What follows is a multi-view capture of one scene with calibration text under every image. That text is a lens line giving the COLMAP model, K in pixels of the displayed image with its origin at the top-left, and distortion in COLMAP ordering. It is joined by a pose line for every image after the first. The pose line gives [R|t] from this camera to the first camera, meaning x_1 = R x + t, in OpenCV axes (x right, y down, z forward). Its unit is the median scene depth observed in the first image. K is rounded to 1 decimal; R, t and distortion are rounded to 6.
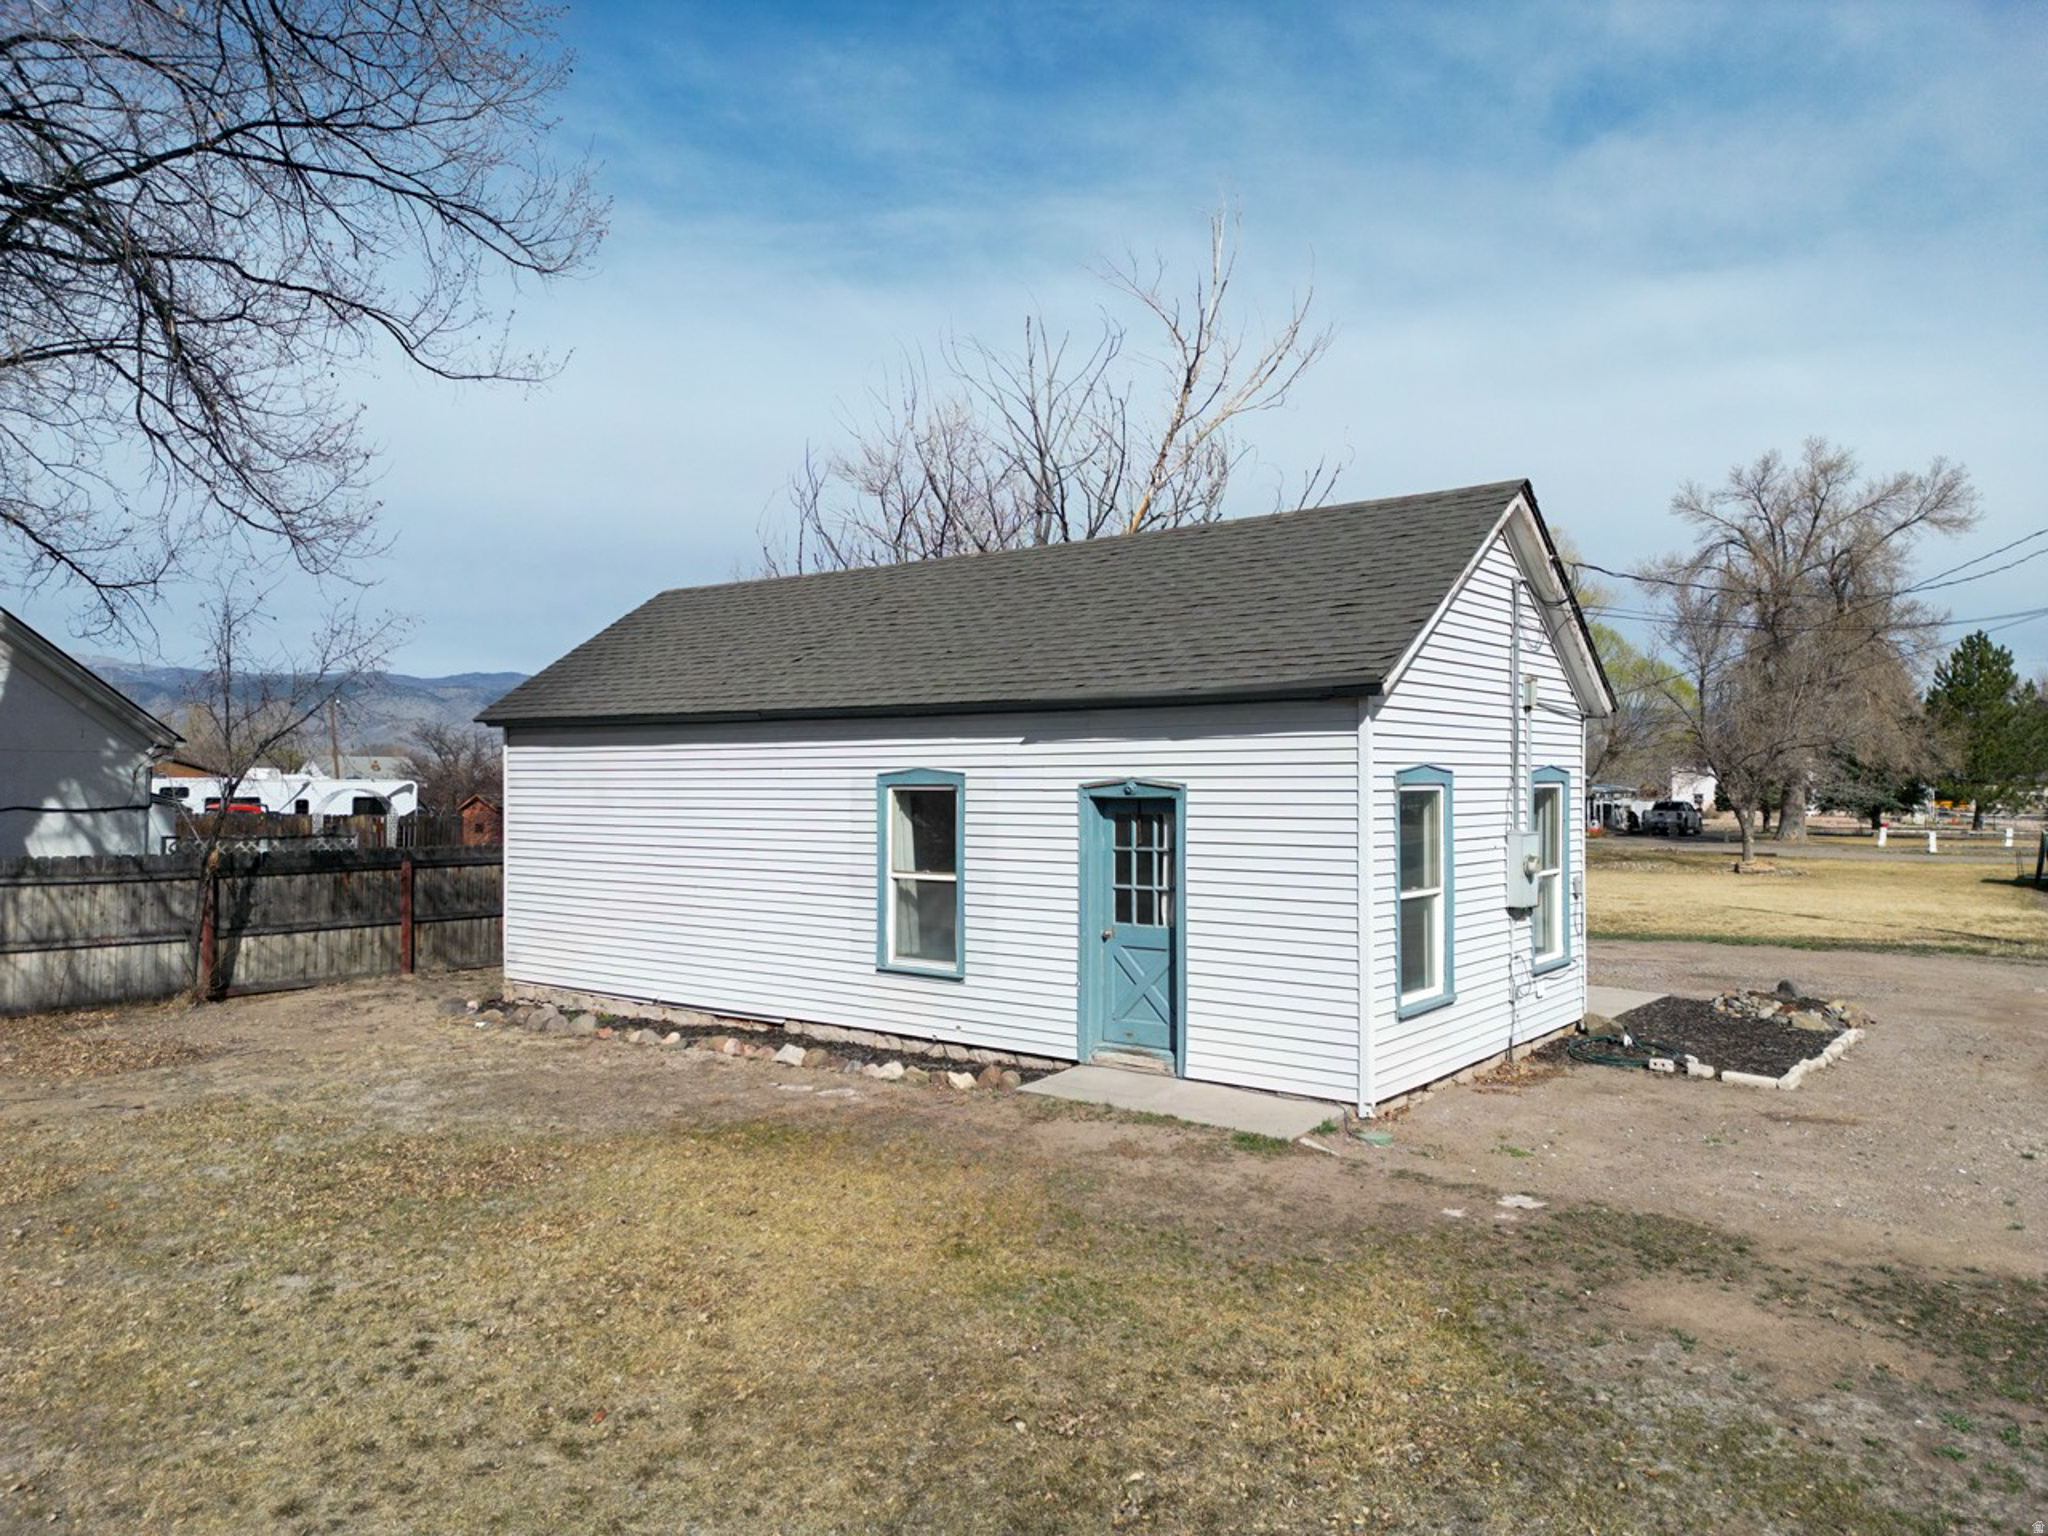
lens RADIAL K [[1429.7, 0, 1027.0], [0, 1429.7, 757.4], [0, 0, 1]] dist [0.069748, -0.058808]
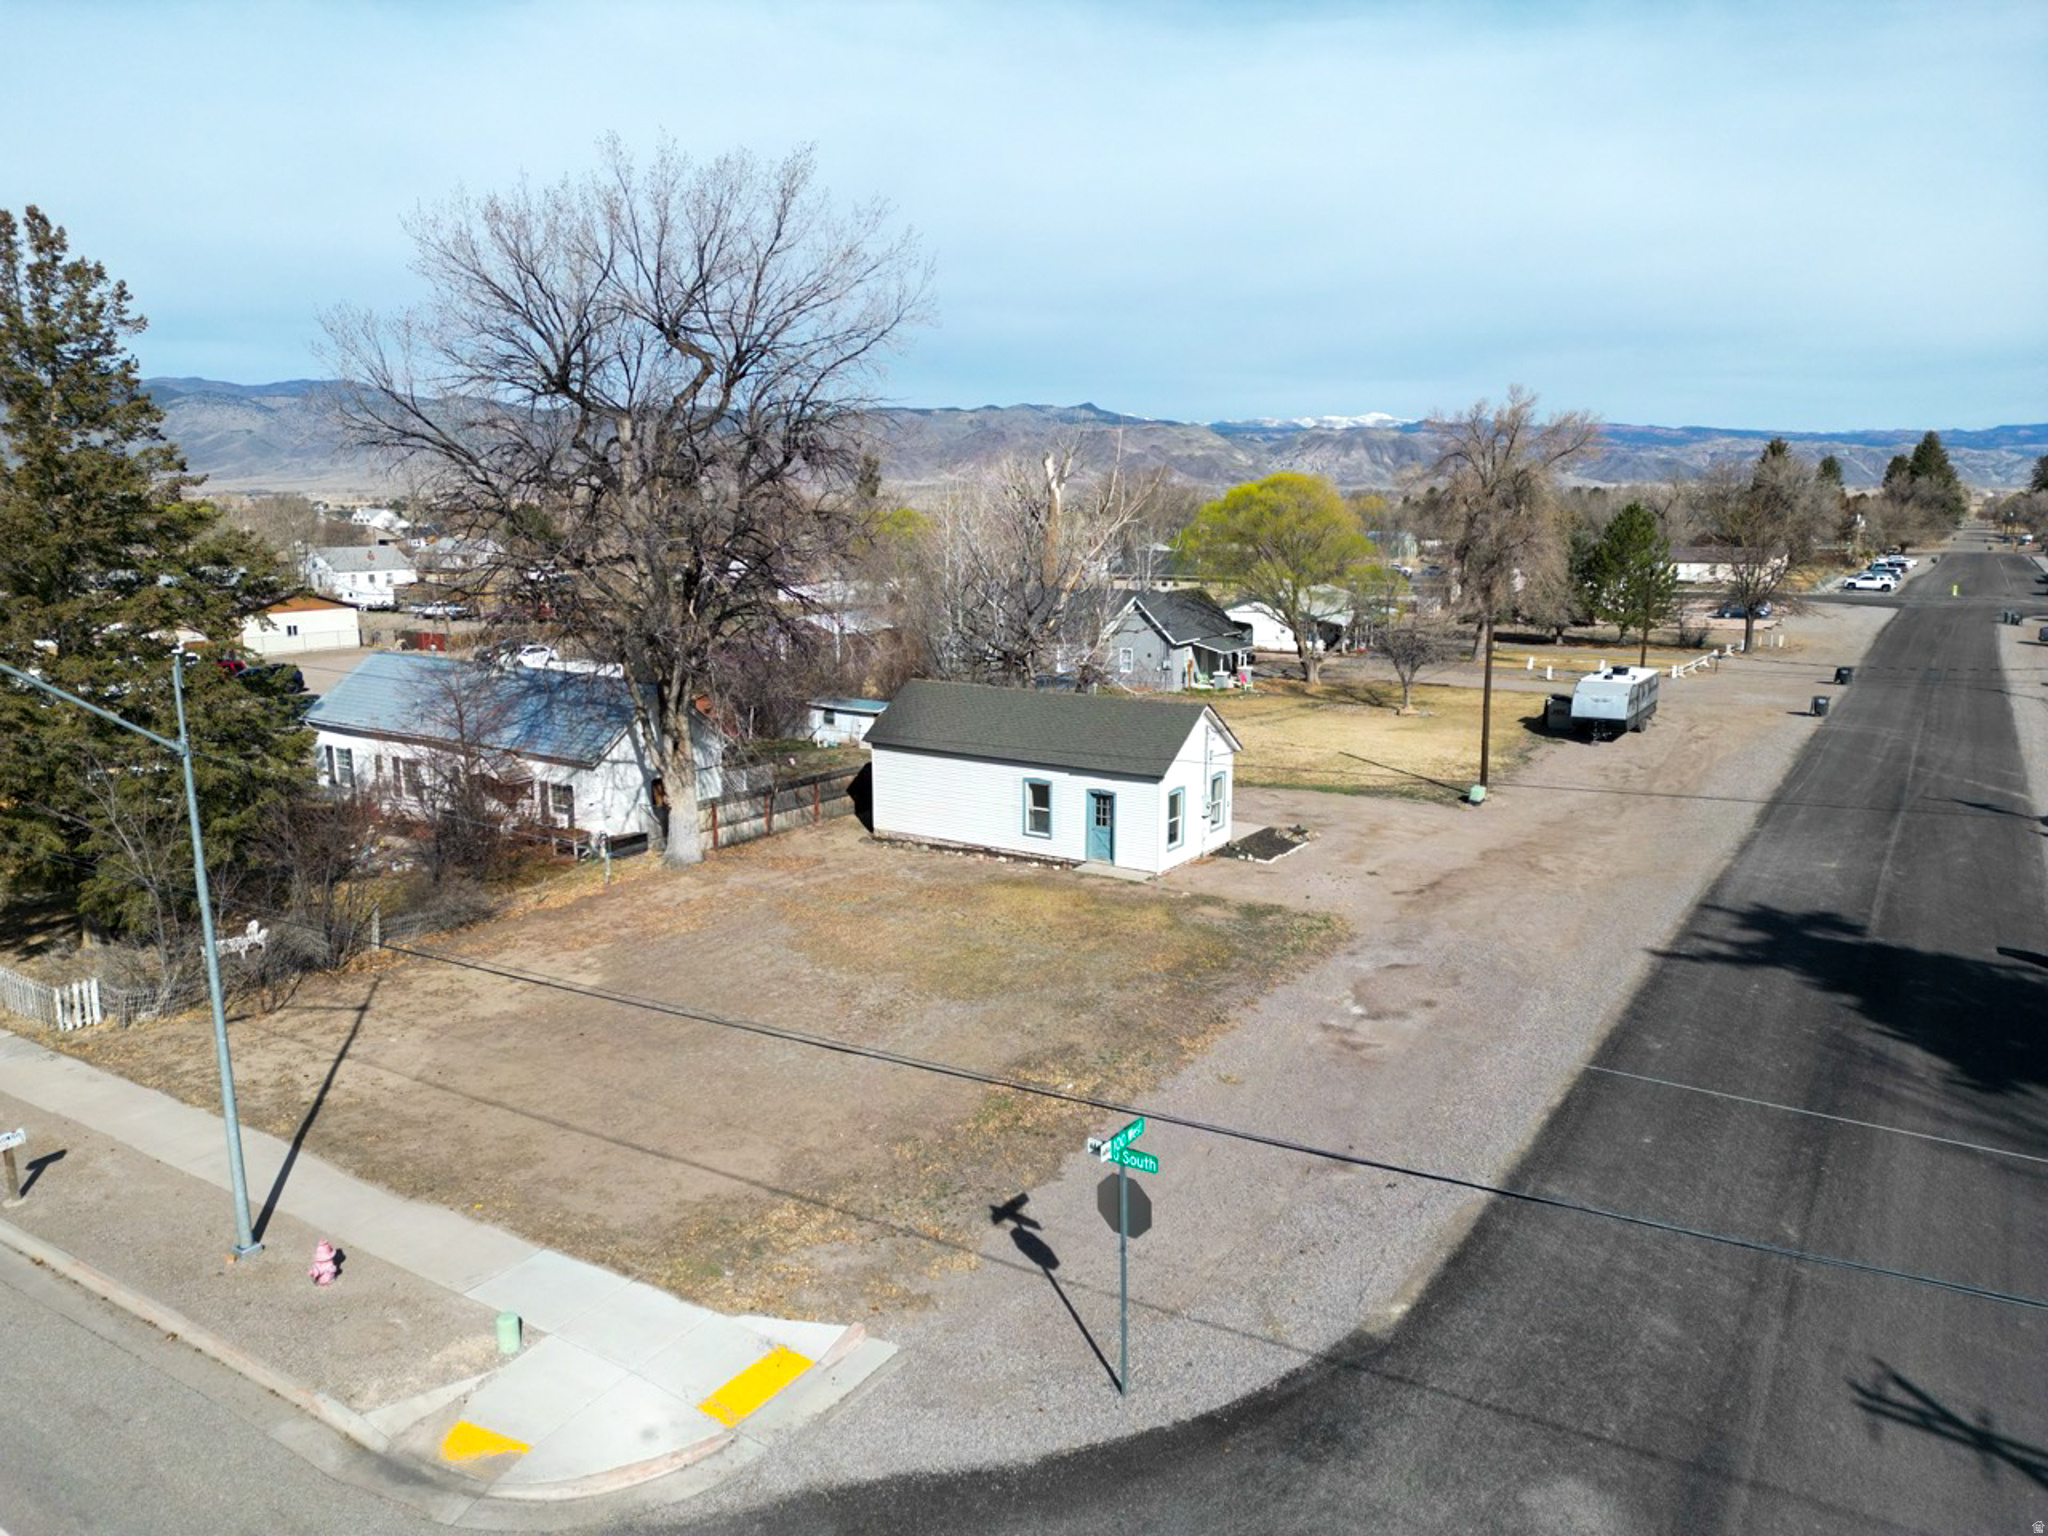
lens RADIAL K [[1429.7, 0, 1022.8], [0, 1429.7, 766.9], [0, 0, 1]] dist [0.069748, -0.058808]
pose [[0.996516, -0.017683, 0.081506, -0.421631], [0.001004, 0.979738, 0.200282, -0.765779], [-0.083397, -0.199502, 0.976342, -2.541915]]
